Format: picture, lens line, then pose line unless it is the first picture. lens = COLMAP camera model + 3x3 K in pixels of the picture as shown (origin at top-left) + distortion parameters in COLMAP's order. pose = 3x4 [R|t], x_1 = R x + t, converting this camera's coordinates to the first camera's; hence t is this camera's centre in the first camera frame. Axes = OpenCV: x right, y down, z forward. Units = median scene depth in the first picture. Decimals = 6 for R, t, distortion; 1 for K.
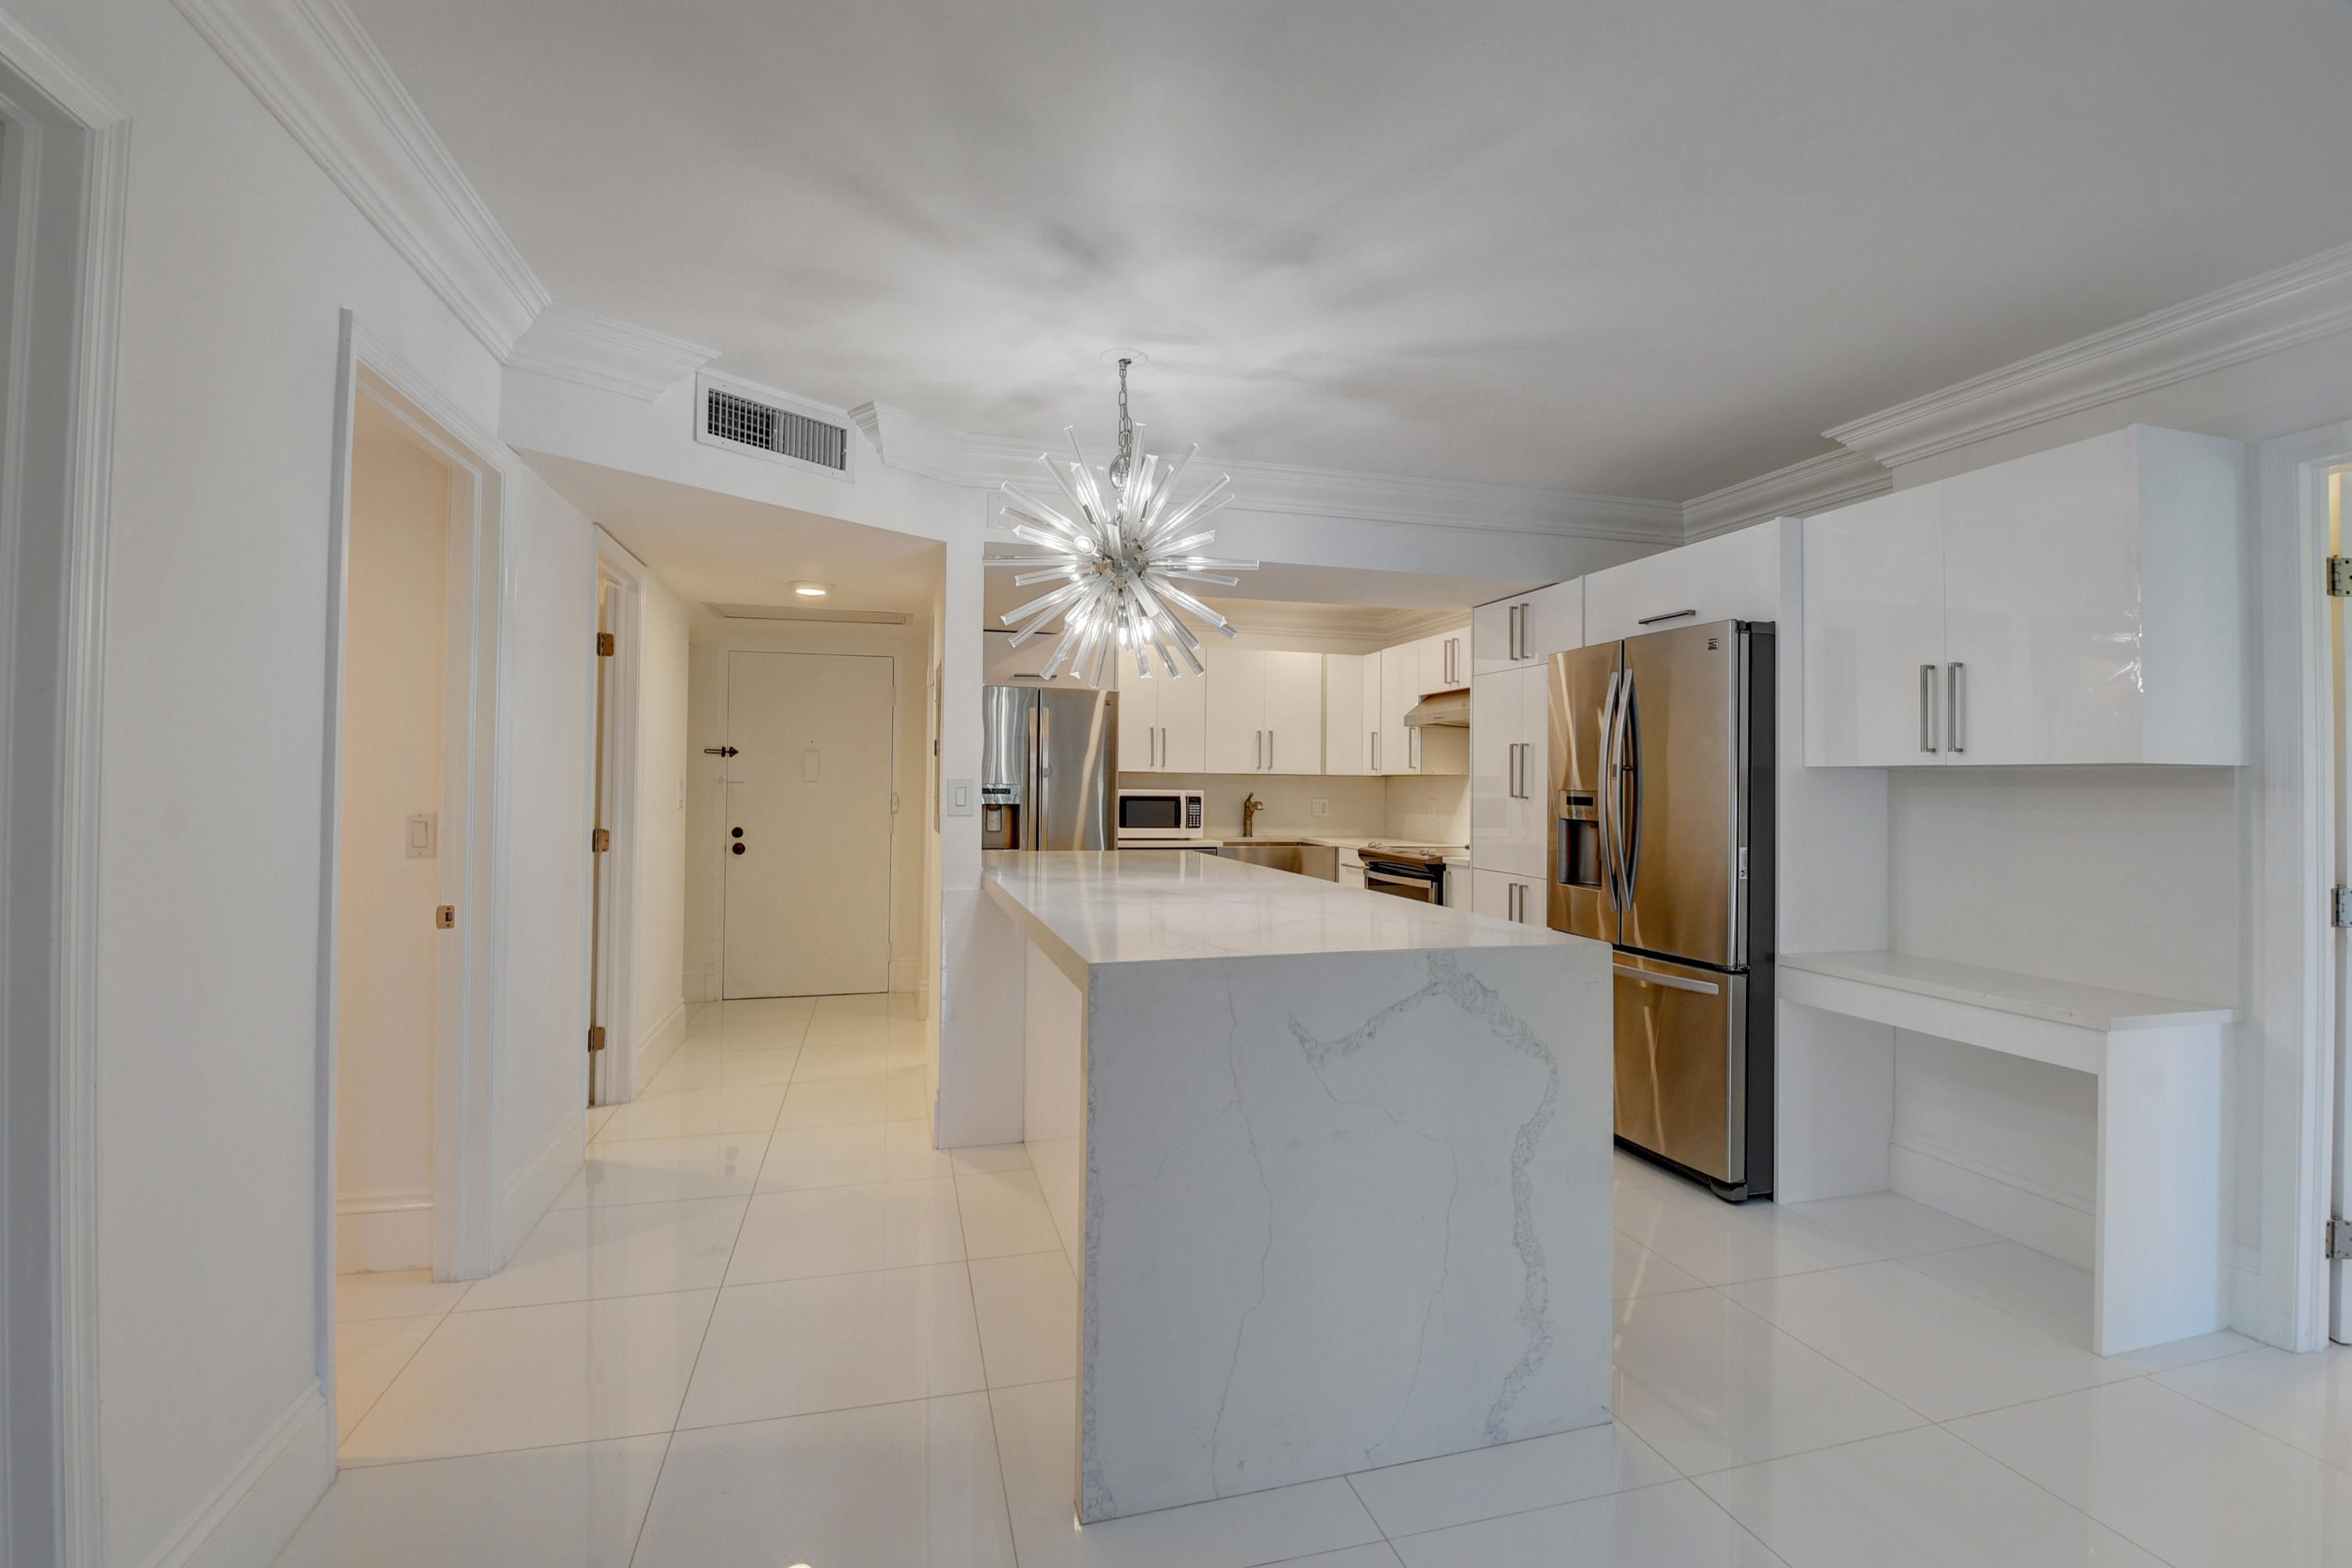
lens RADIAL K [[1043.3, 0, 1176.1], [0, 1043.3, 761.6], [0, 0, 1]] dist [0.010689, -0.000455]
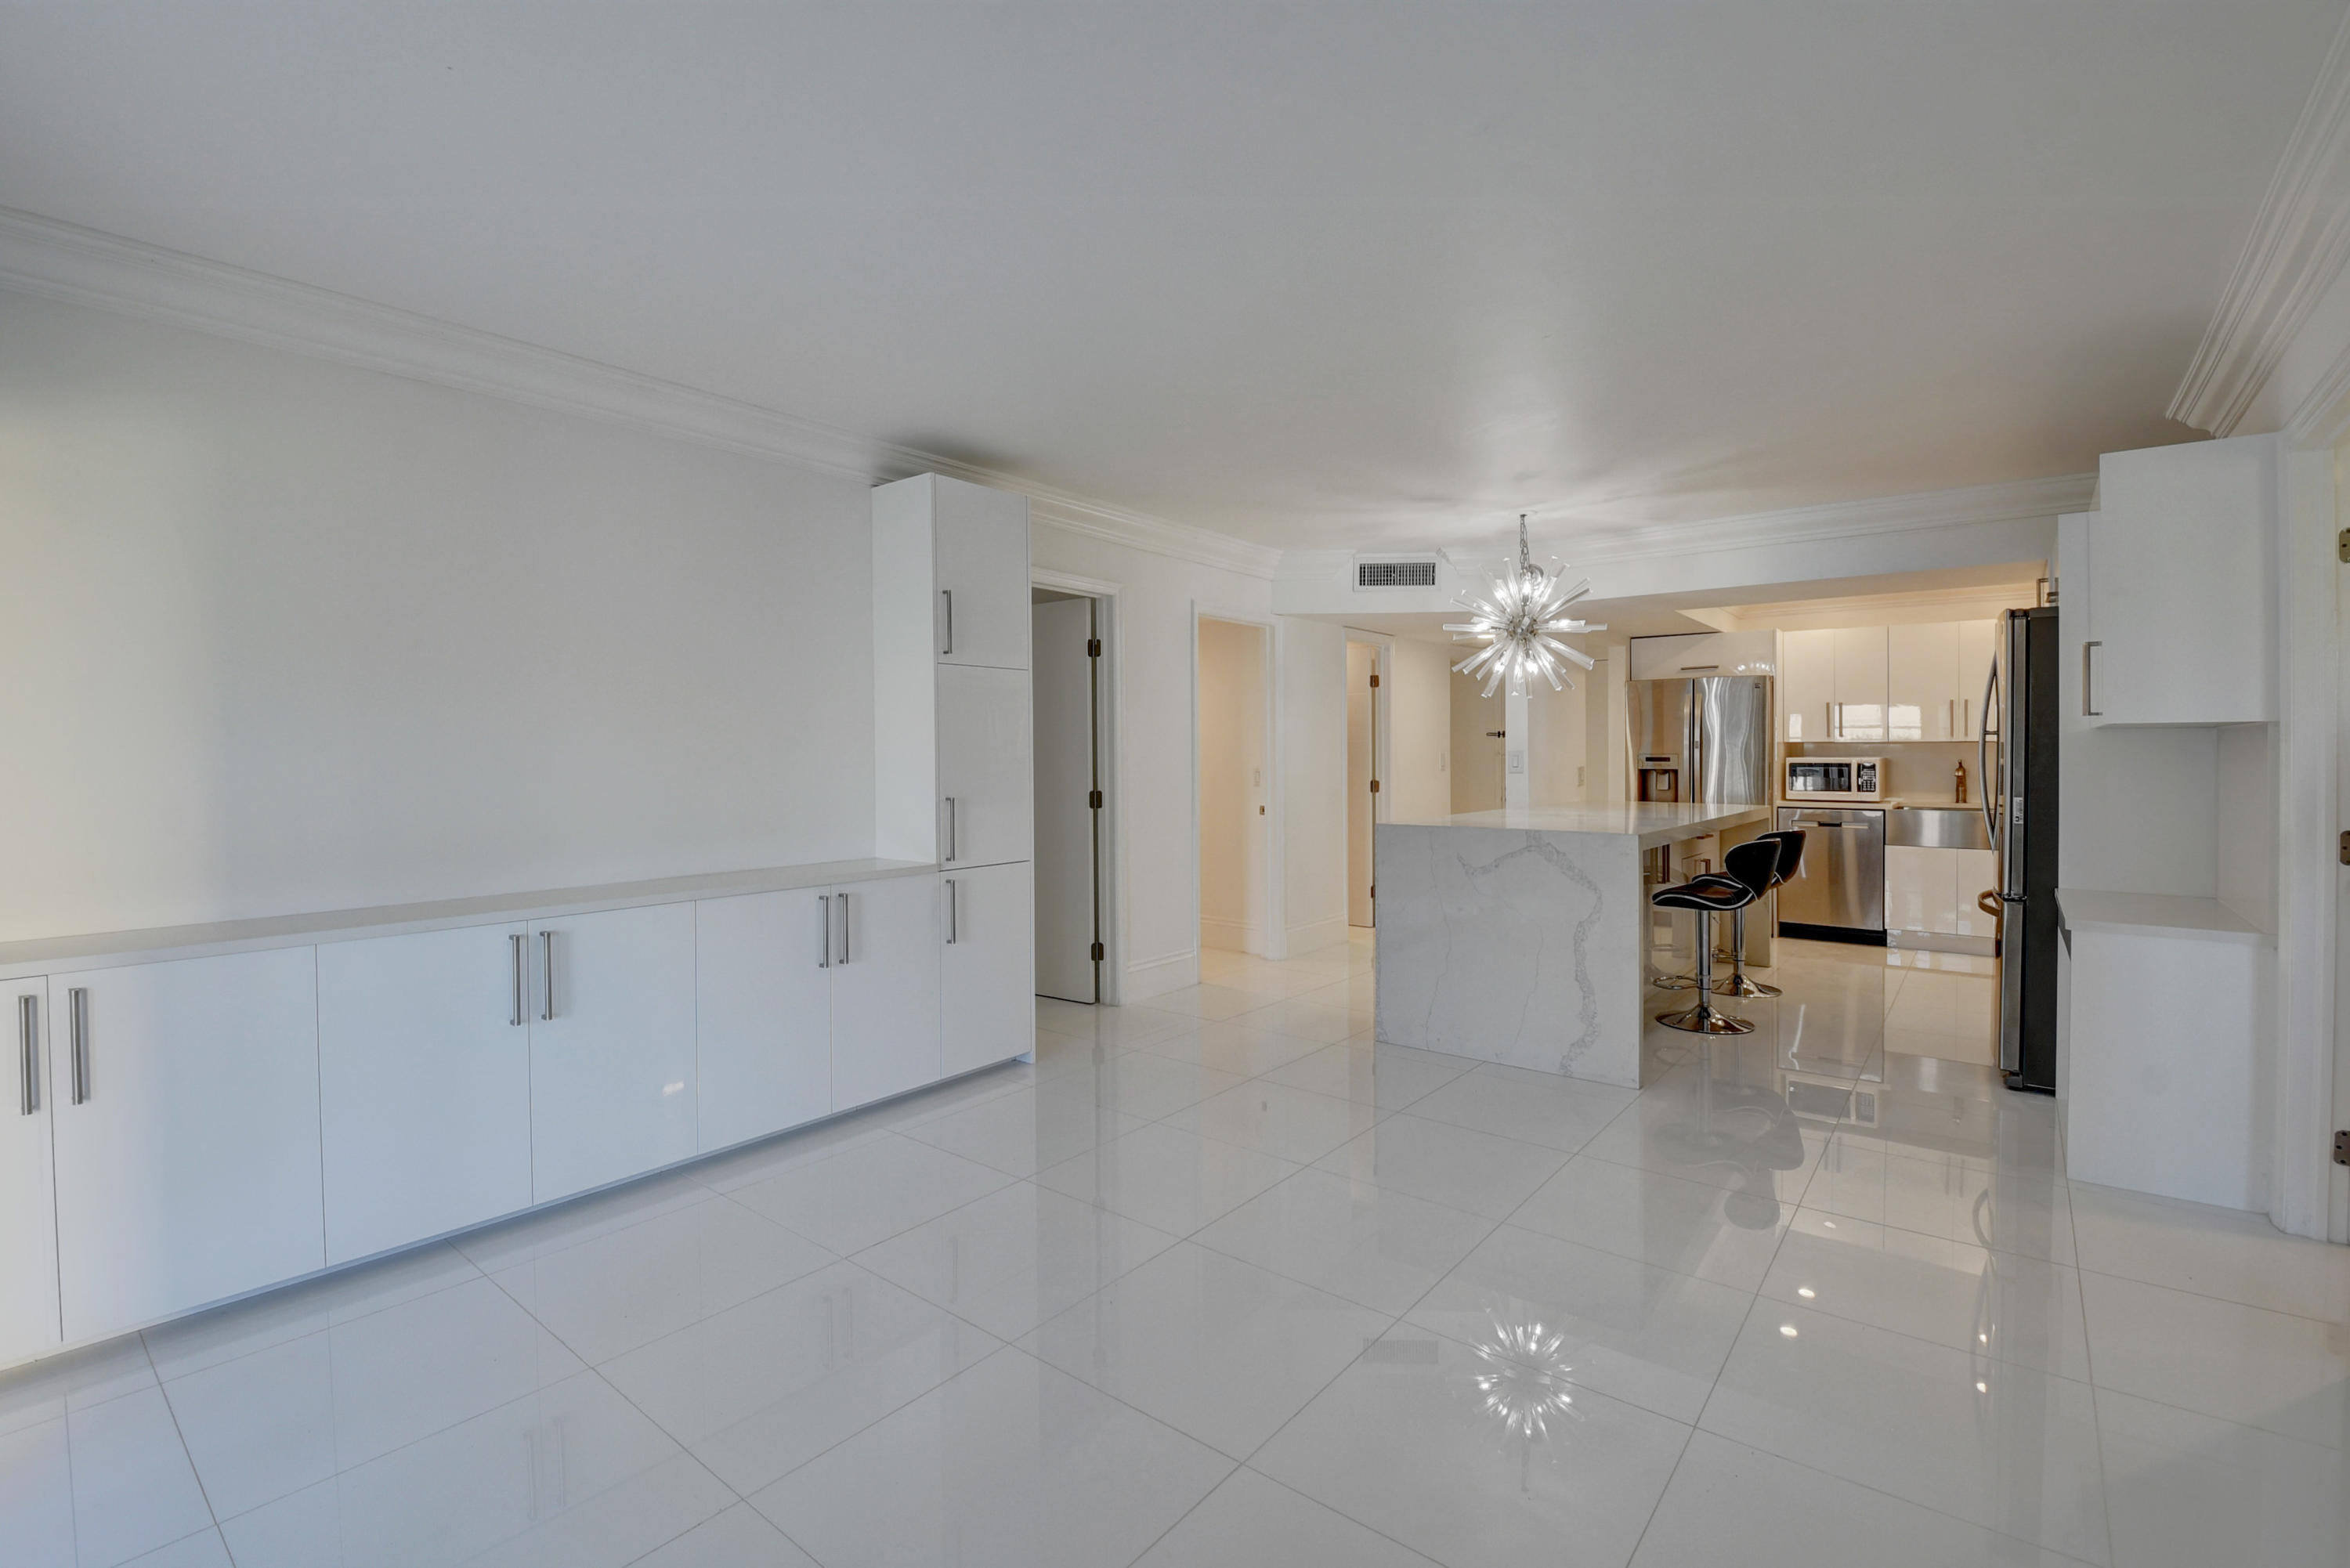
lens RADIAL K [[1042.4, 0, 1175.1], [0, 1042.4, 761.6], [0, 0, 1]] dist [0.010689, -0.000455]
pose [[0.596761, -0.006782, -0.802391, 0.899858], [0.025230, 0.999628, 0.010316, 0.003087], [0.802023, -0.026401, 0.596710, -0.483402]]
